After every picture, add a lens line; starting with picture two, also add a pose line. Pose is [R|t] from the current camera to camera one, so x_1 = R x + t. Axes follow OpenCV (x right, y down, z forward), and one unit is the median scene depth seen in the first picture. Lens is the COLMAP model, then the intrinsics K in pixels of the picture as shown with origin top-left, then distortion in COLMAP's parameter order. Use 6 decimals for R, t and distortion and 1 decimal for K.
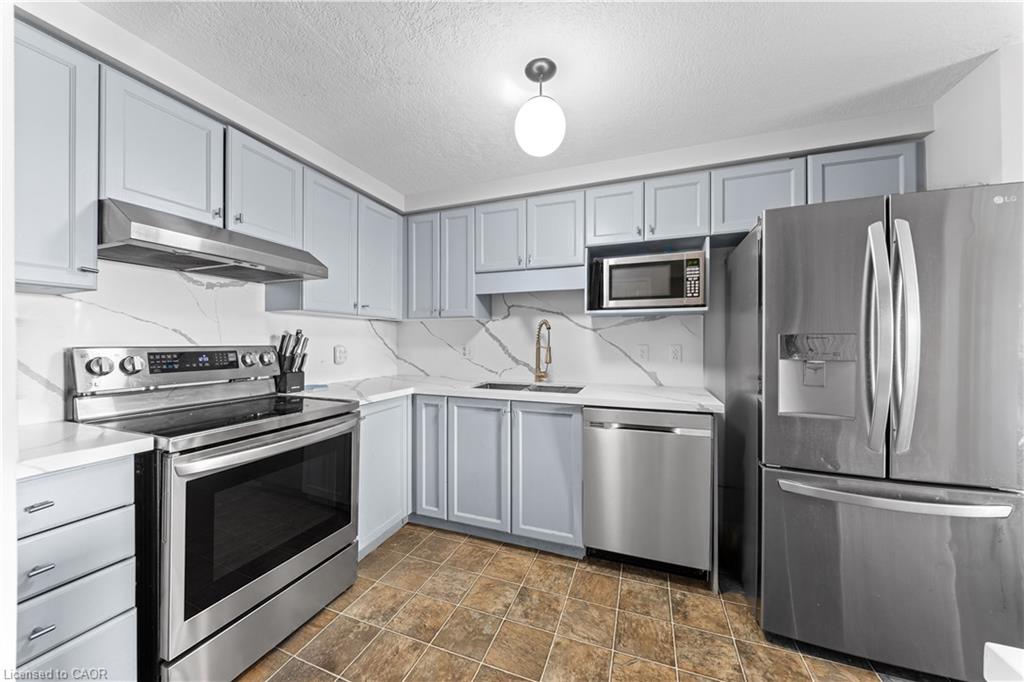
lens RADIAL K [[349.9, 0, 512.0], [0, 349.9, 341.0], [0, 0, 1]] dist [0.000305, -0.000054]
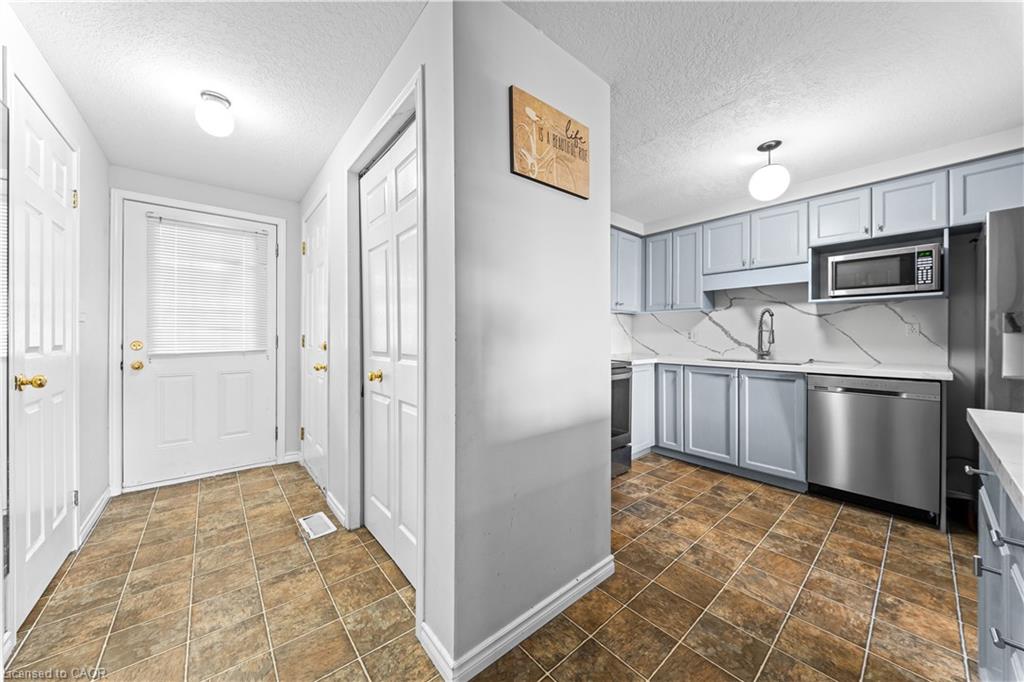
lens RADIAL K [[350.8, 0, 511.3], [0, 350.8, 336.9], [0, 0, 1]] dist [-0.000580, -0.004693]
pose [[0.872258, 0.001094, -0.489045, -0.105032], [-0.000469, 0.999999, 0.001401, 0.044733], [0.489046, -0.000993, 0.872258, -0.607086]]
